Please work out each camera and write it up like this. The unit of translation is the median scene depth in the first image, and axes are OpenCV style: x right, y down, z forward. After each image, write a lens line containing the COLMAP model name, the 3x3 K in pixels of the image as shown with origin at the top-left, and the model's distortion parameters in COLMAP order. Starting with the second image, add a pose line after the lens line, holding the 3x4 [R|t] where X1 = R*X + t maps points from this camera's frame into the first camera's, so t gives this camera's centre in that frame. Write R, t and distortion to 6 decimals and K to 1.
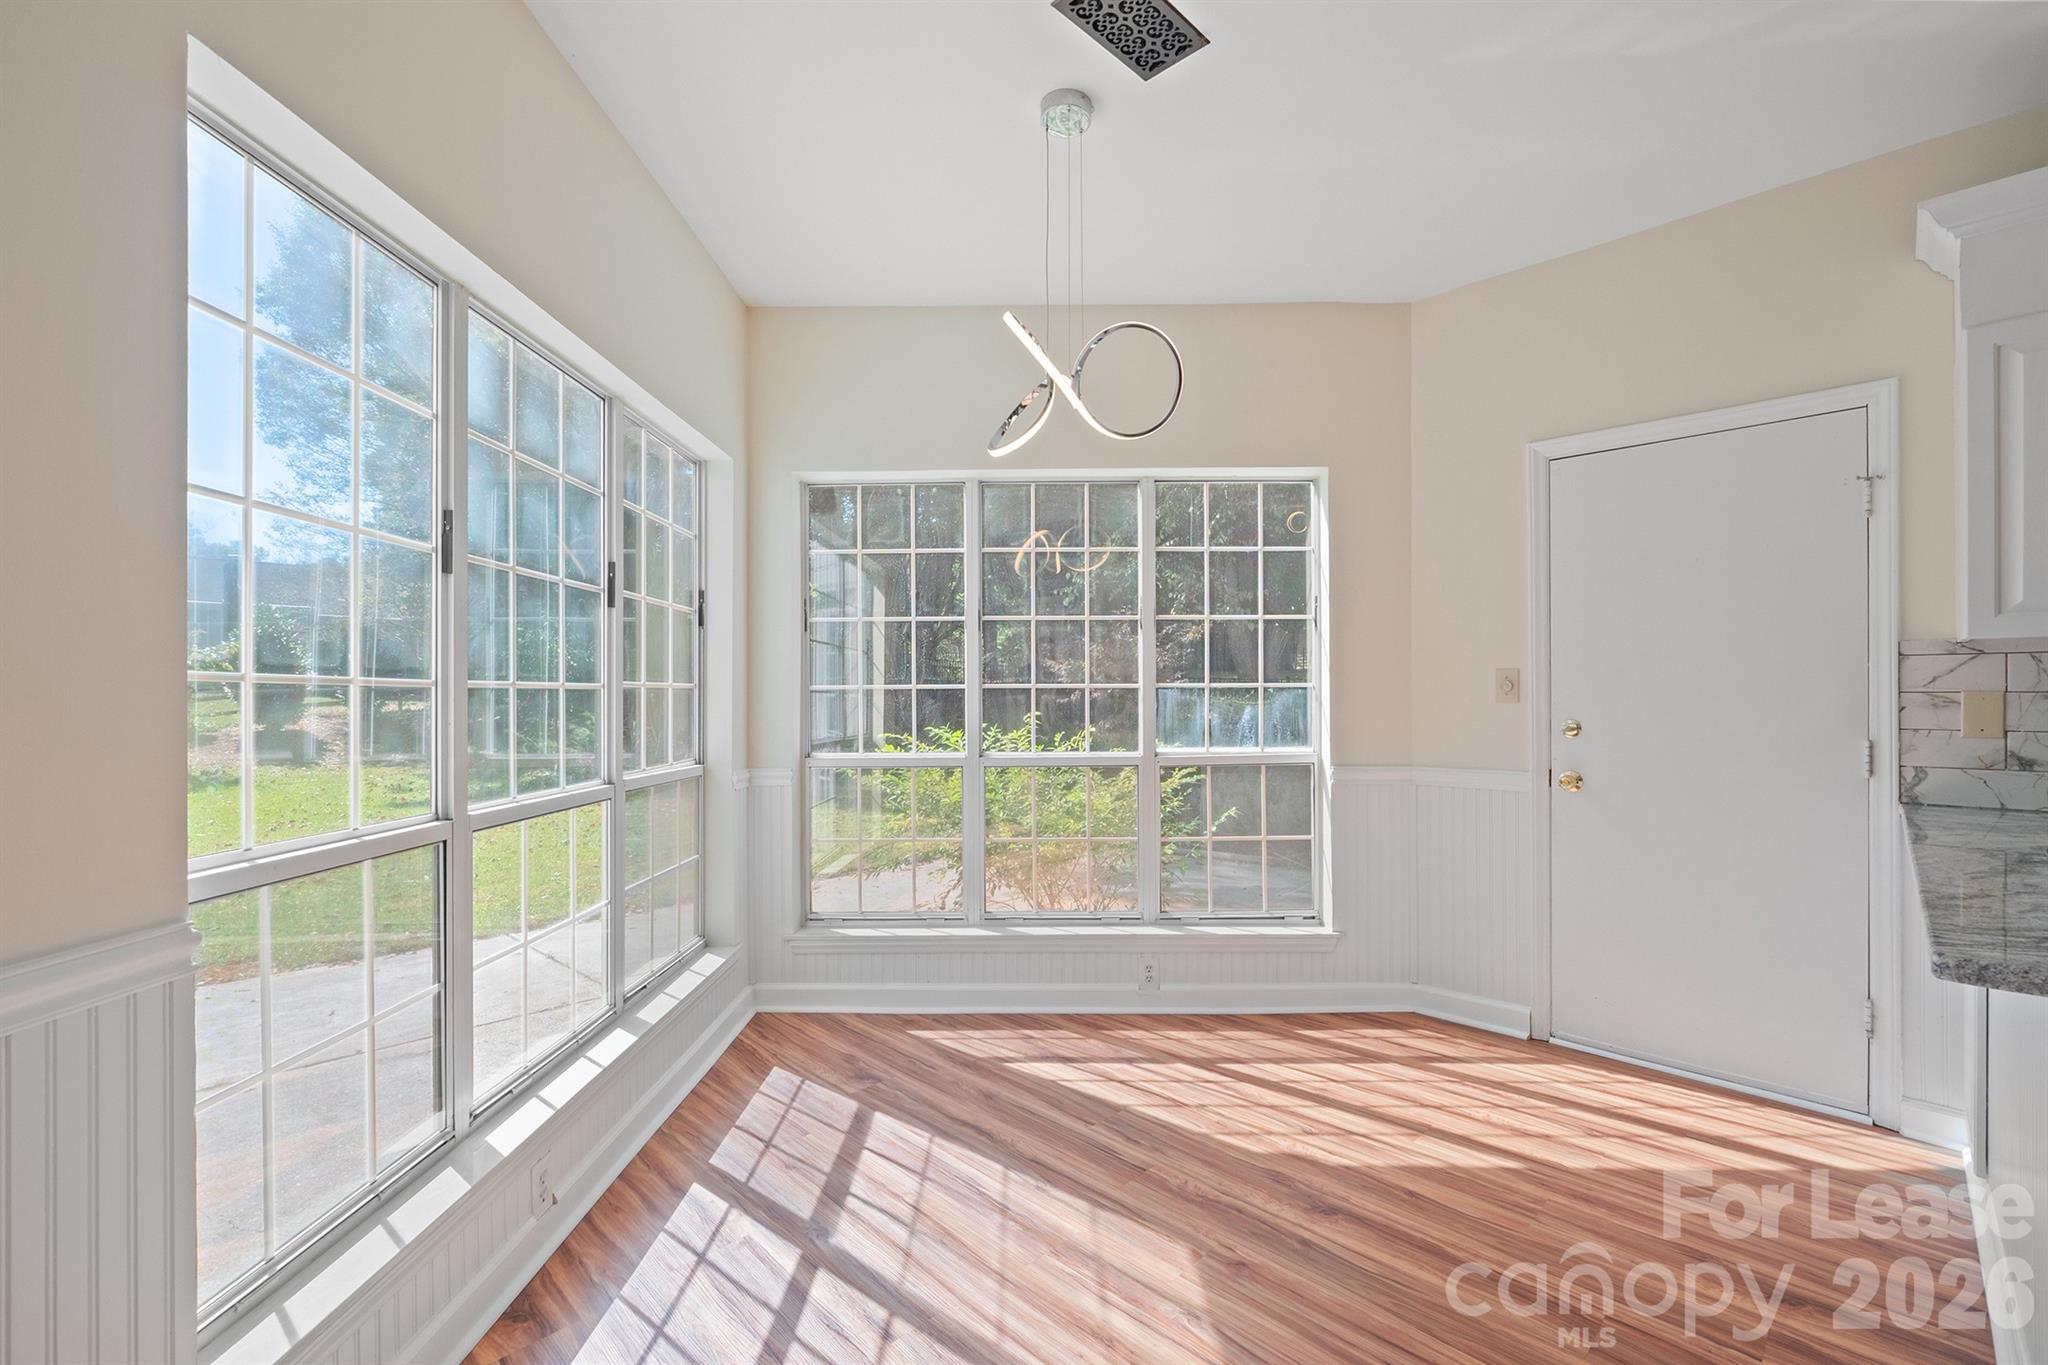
lens RADIAL K [[871.3, 0, 1021.6], [0, 871.3, 695.4], [0, 0, 1]] dist [-0.007561, -0.000203]
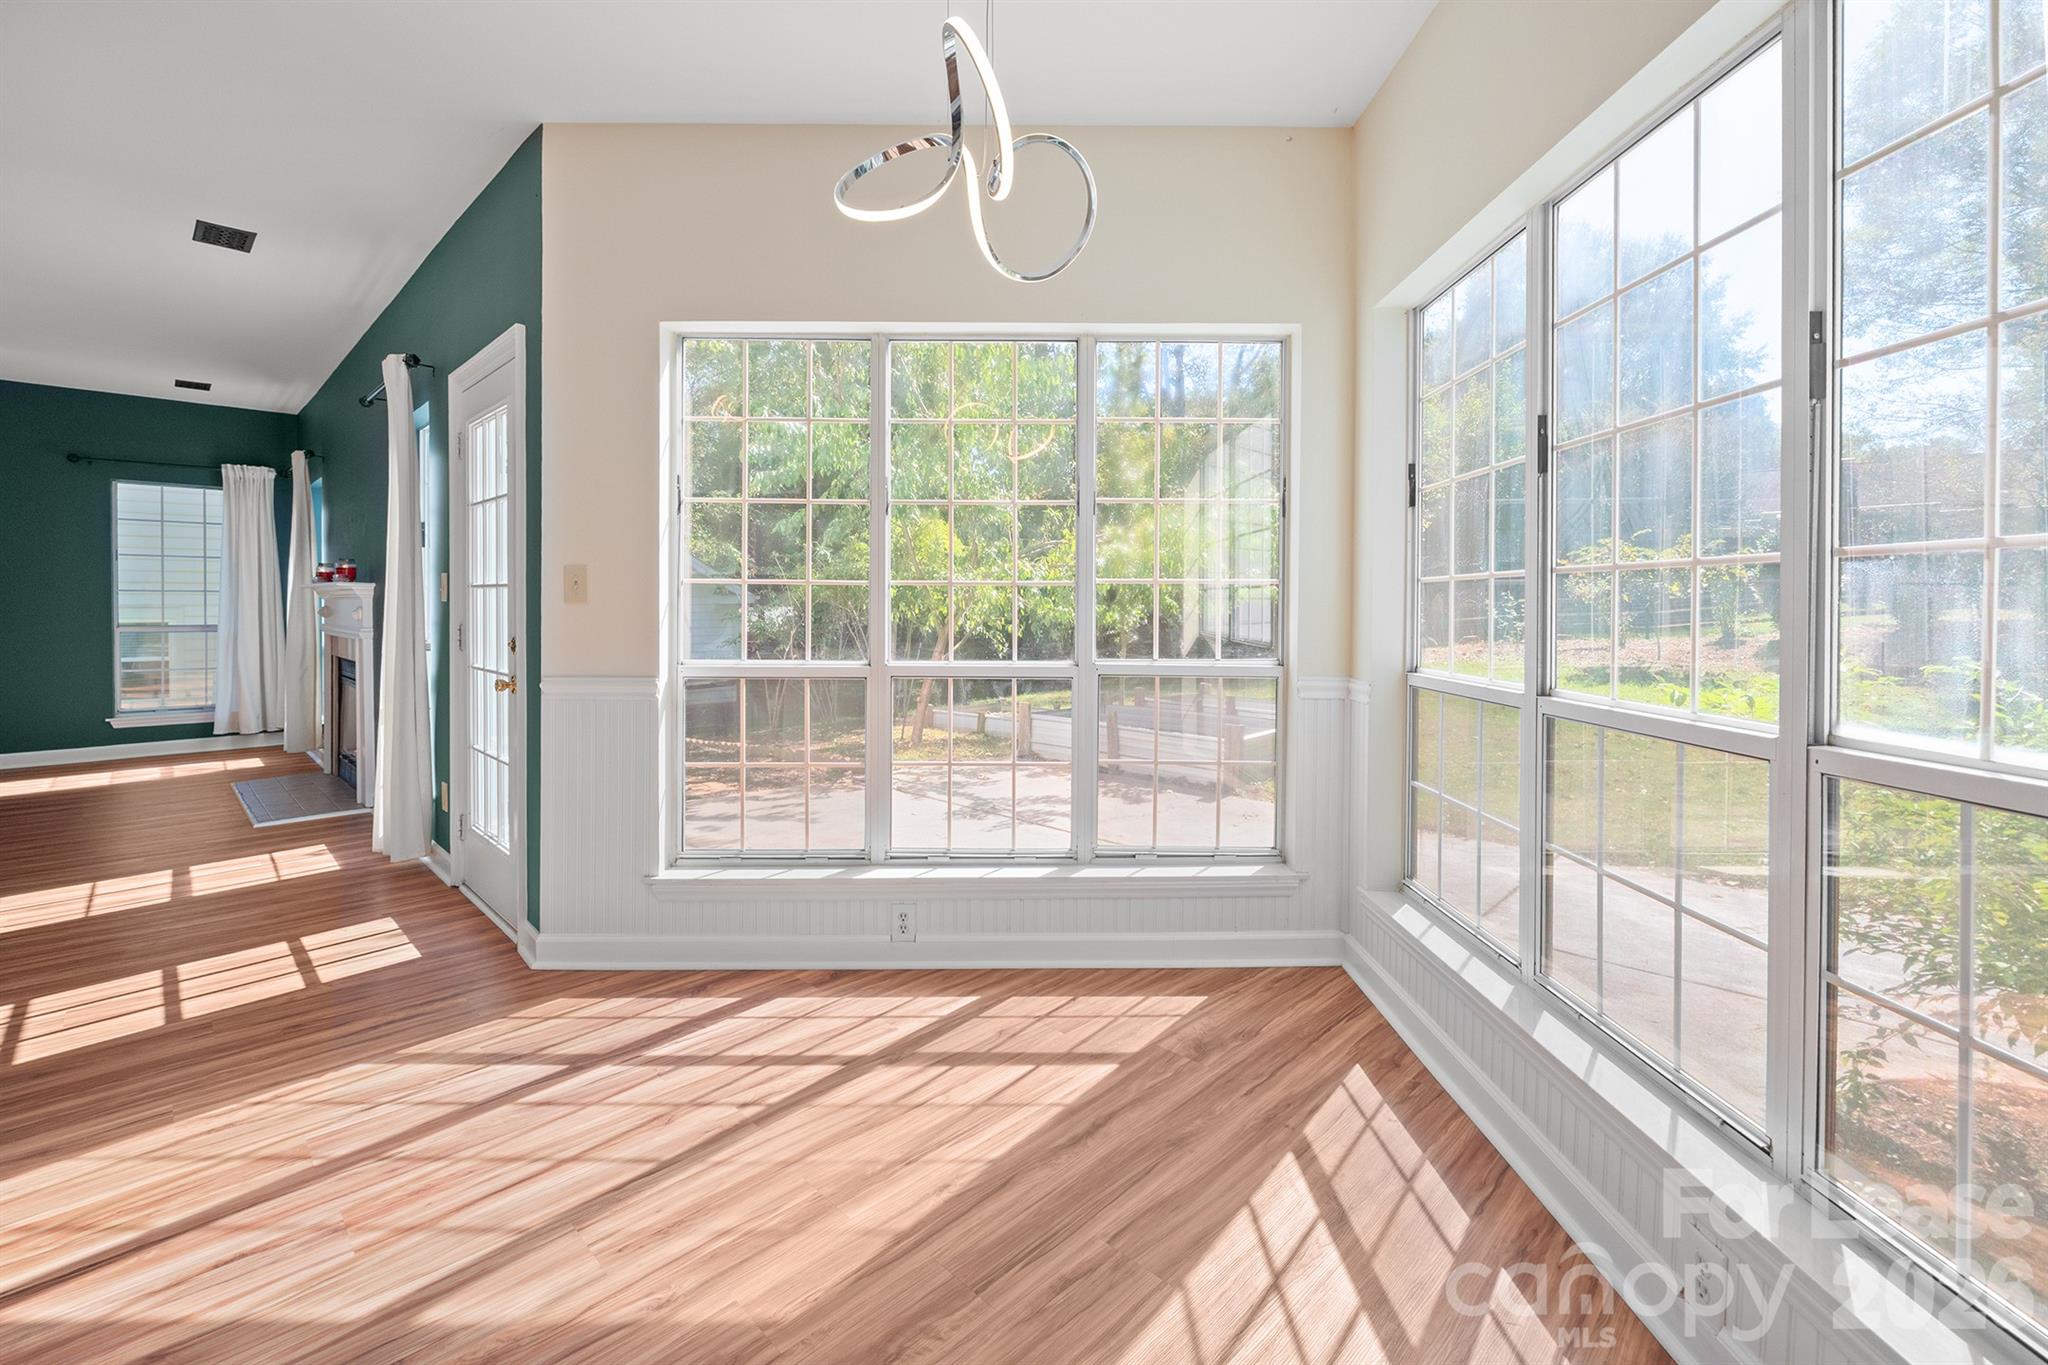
lens RADIAL K [[880.1, 0, 1029.6], [0, 880.1, 615.8], [0, 0, 1]] dist [0.000477, 0.000120]
pose [[0.012591, 0.014964, -0.999809, 0.739769], [-0.001180, 0.999888, 0.014950, 0.015819], [0.999920, 0.000991, 0.012607, 0.941830]]
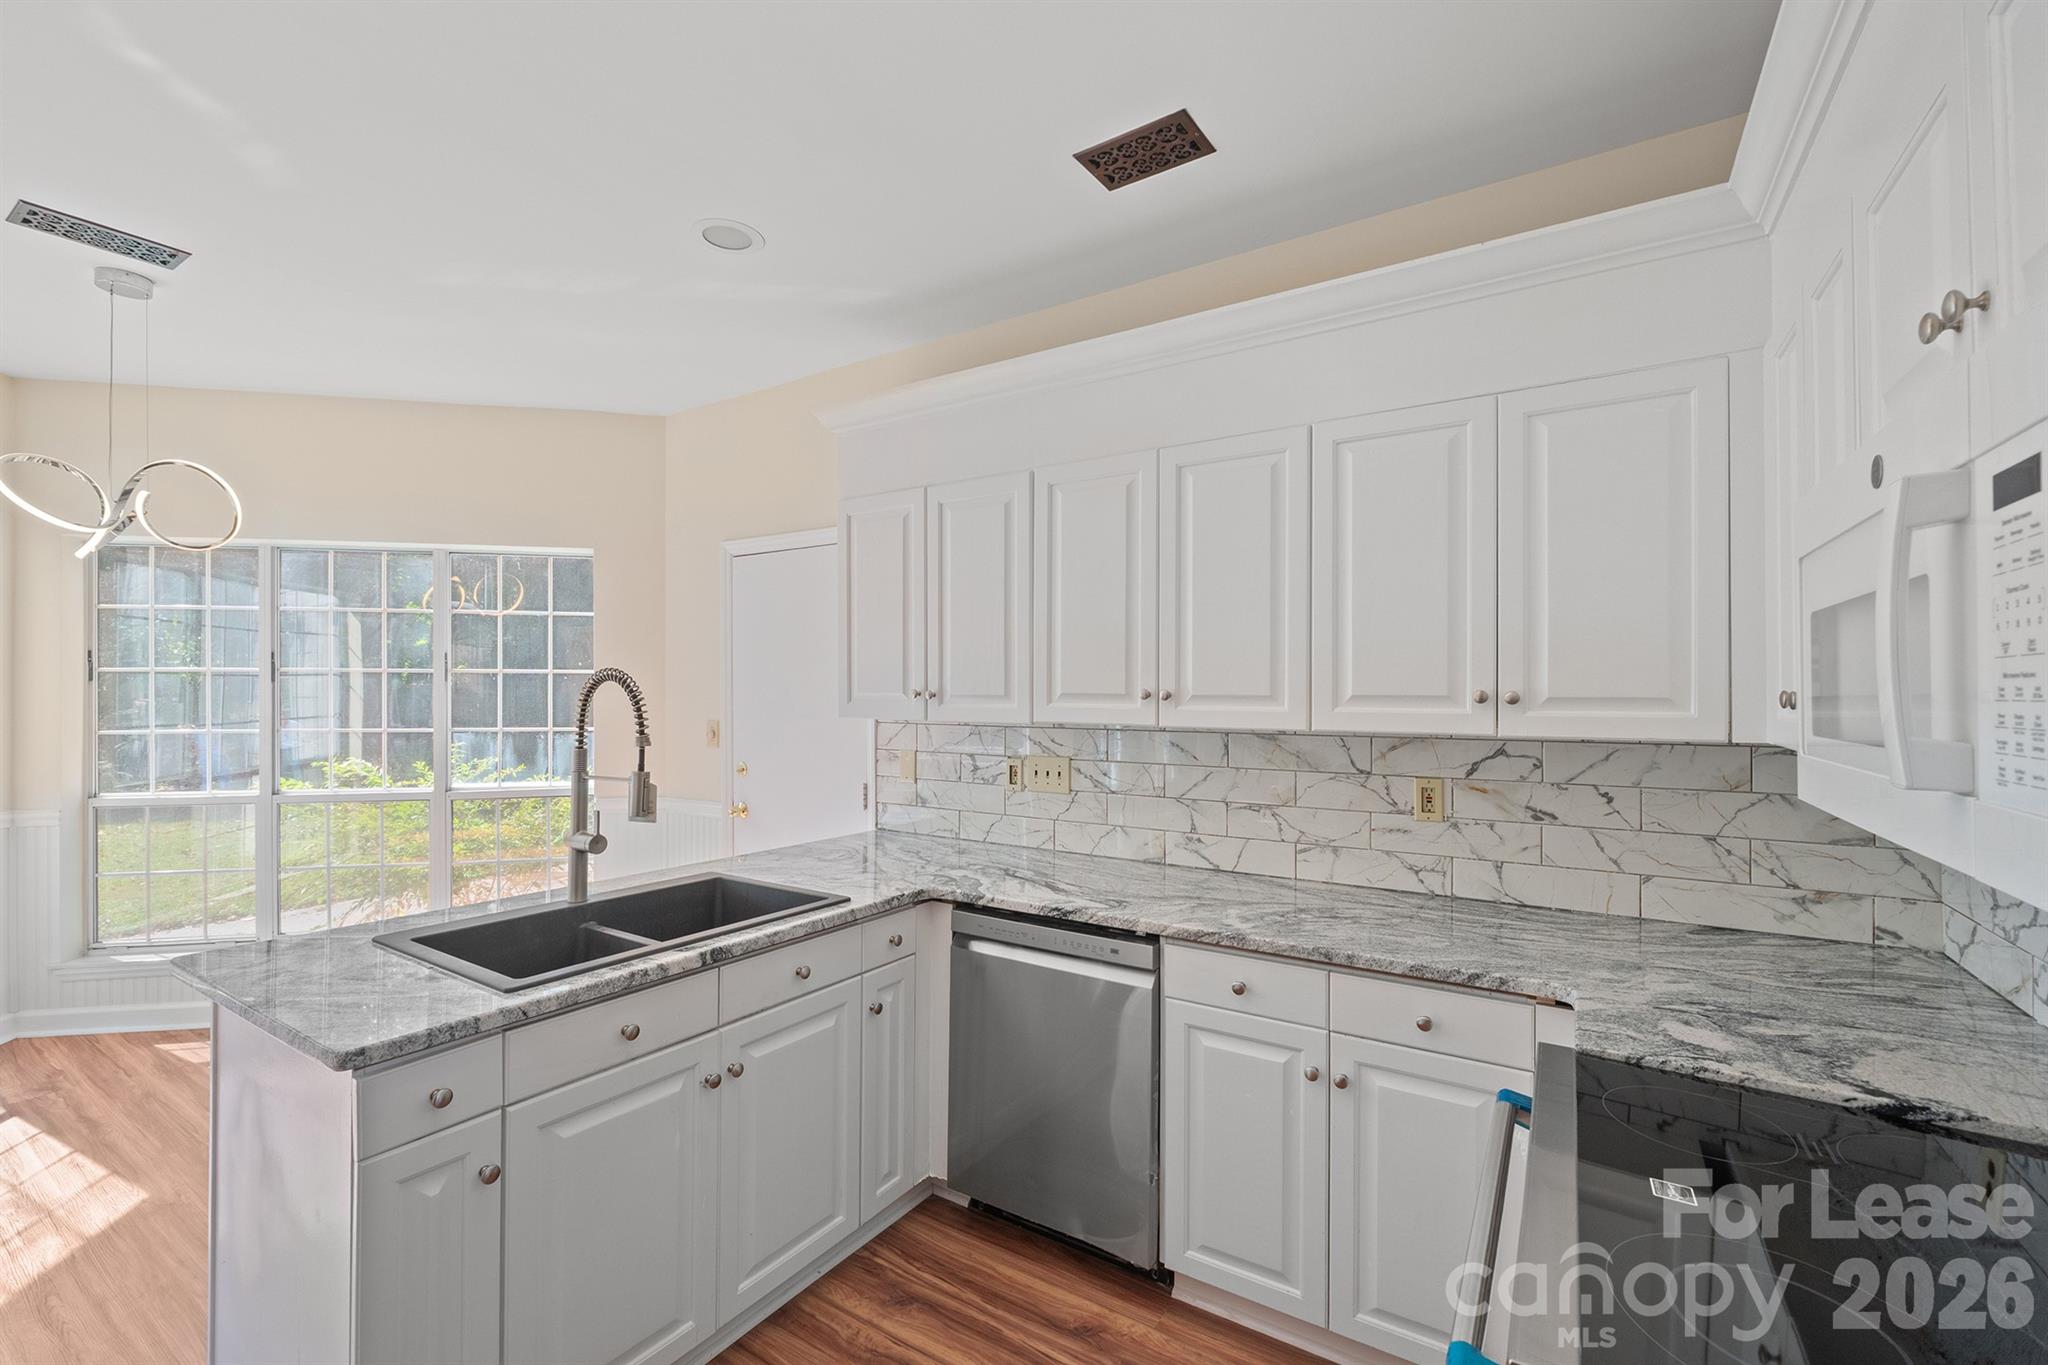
lens RADIAL K [[863.8, 0, 1020.7], [0, 863.8, 693.4], [0, 0, 1]] dist [-0.009720, -0.000048]
pose [[0.976854, 0.004524, 0.213859, 0.929095], [-0.005299, 0.999981, 0.003049, -0.096122], [-0.213842, -0.004112, 0.976860, -0.393239]]
